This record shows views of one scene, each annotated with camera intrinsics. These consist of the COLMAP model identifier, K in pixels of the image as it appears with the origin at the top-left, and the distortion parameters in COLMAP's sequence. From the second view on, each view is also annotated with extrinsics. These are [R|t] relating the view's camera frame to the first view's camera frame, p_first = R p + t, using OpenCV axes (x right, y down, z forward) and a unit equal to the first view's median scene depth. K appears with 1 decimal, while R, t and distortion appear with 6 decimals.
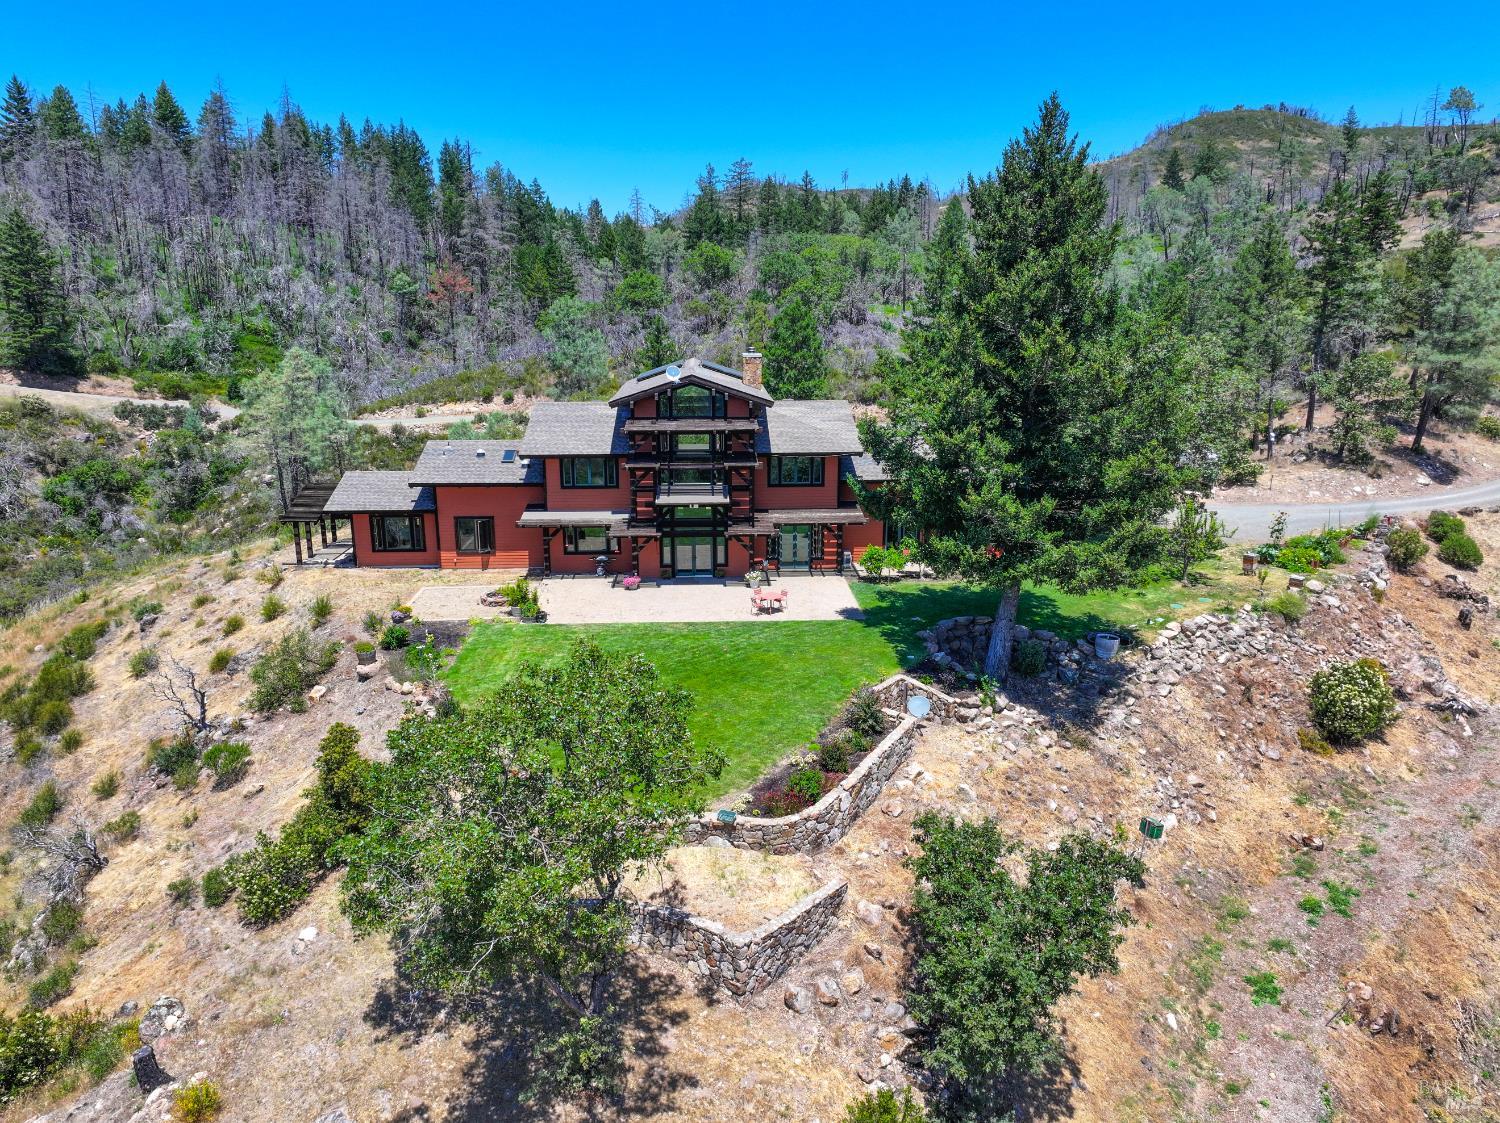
lens RADIAL K [[1039.8, 0, 801.7], [0, 1039.8, 490.5], [0, 0, 1]] dist [0.000844, -0.003422]
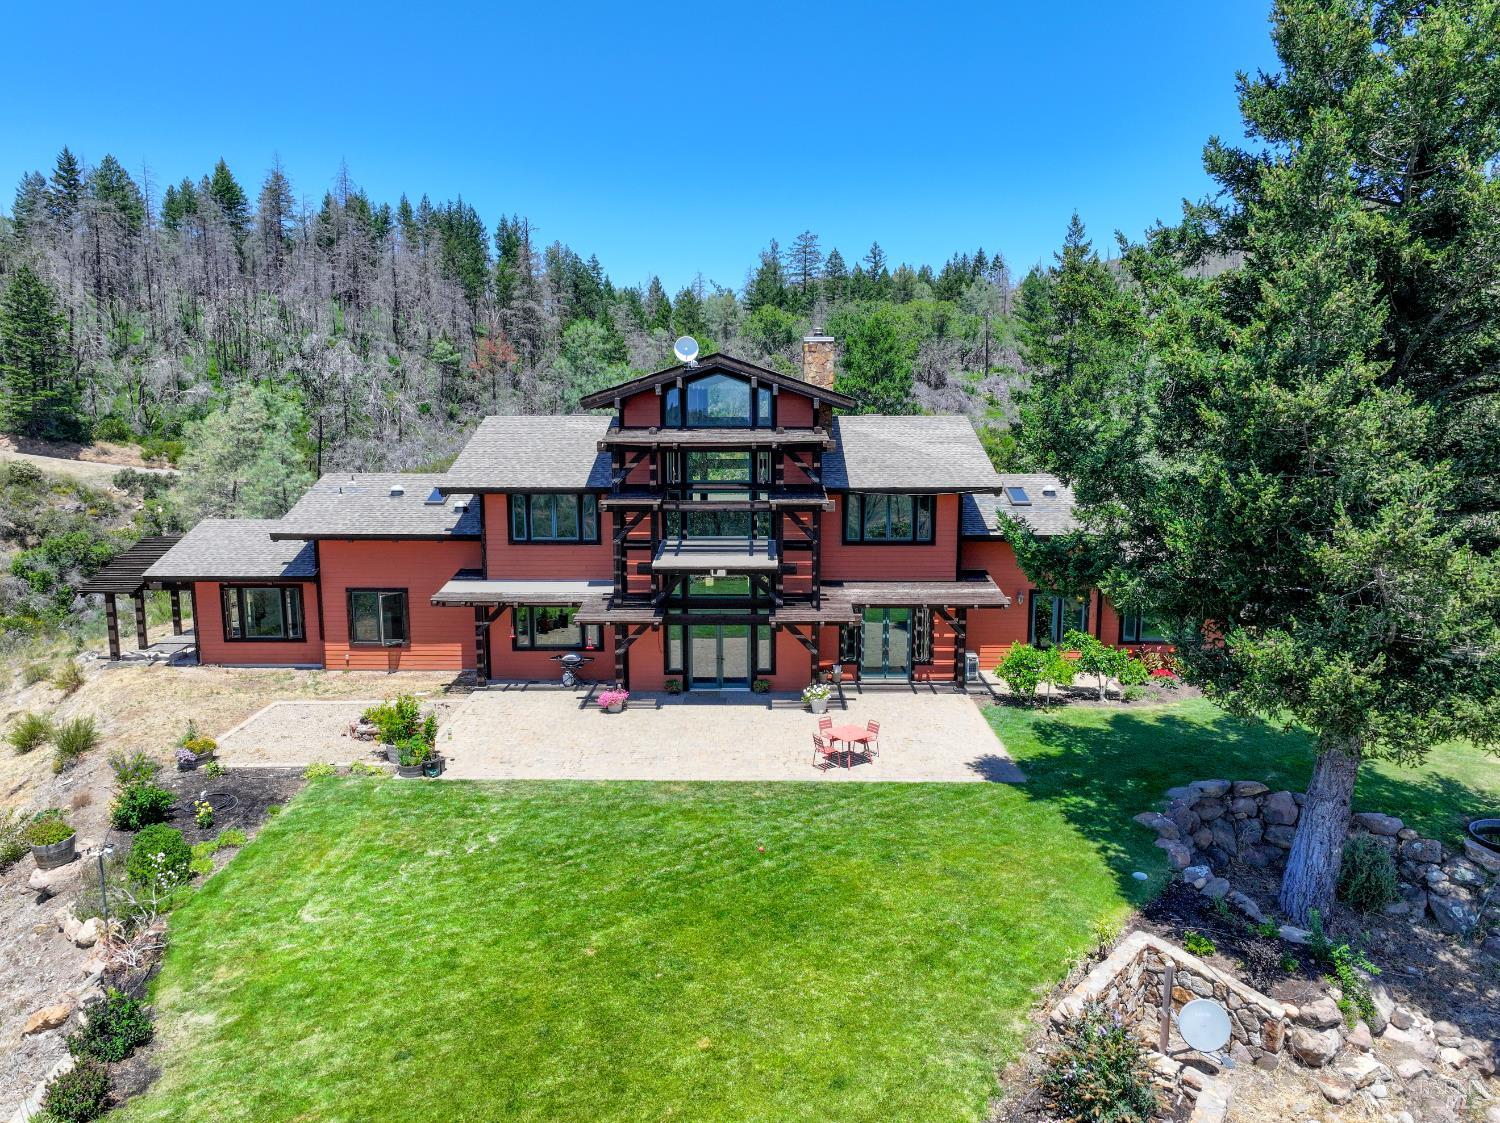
lens RADIAL K [[1039.8, 0, 775.1], [0, 1039.8, 589.8], [0, 0, 1]] dist [0.000844, -0.003422]
pose [[0.996321, 0.010439, -0.085061, -0.020067], [-0.009800, 0.999921, 0.007934, 0.018788], [0.085137, -0.007071, 0.996344, 0.393443]]
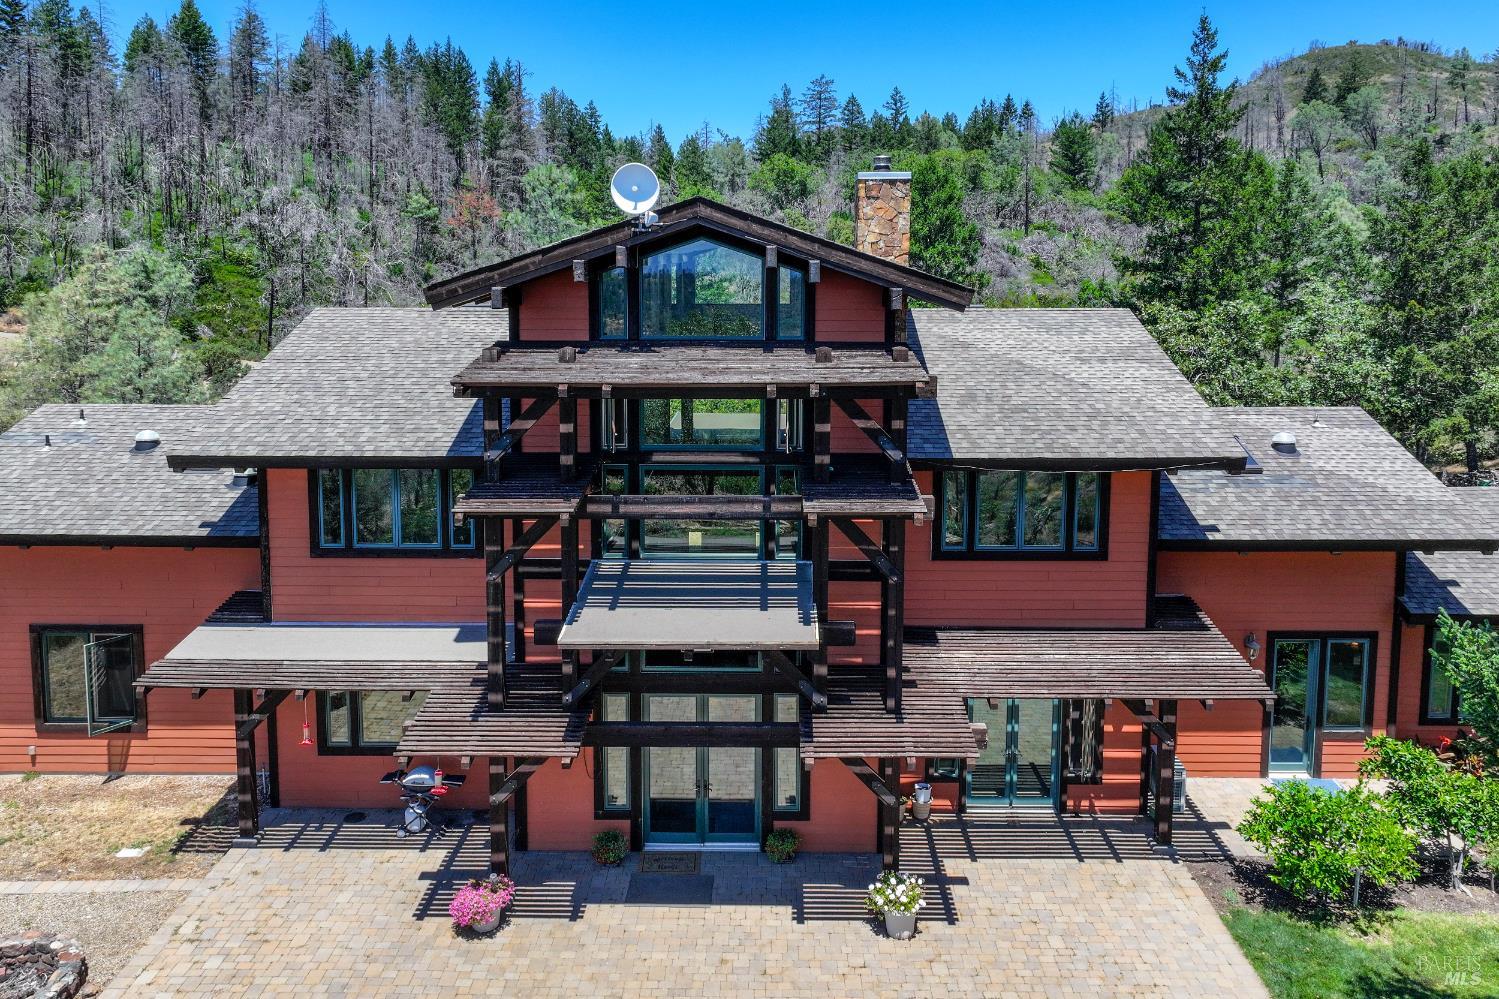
lens RADIAL K [[1079.4, 0, 764.4], [0, 1079.4, 473.4], [0, 0, 1]] dist [0.000038, 0.002796]
pose [[0.994520, 0.017287, -0.103107, -0.051928], [-0.014786, 0.999579, 0.024975, -0.038900], [0.103495, -0.023313, 0.994357, 0.668782]]
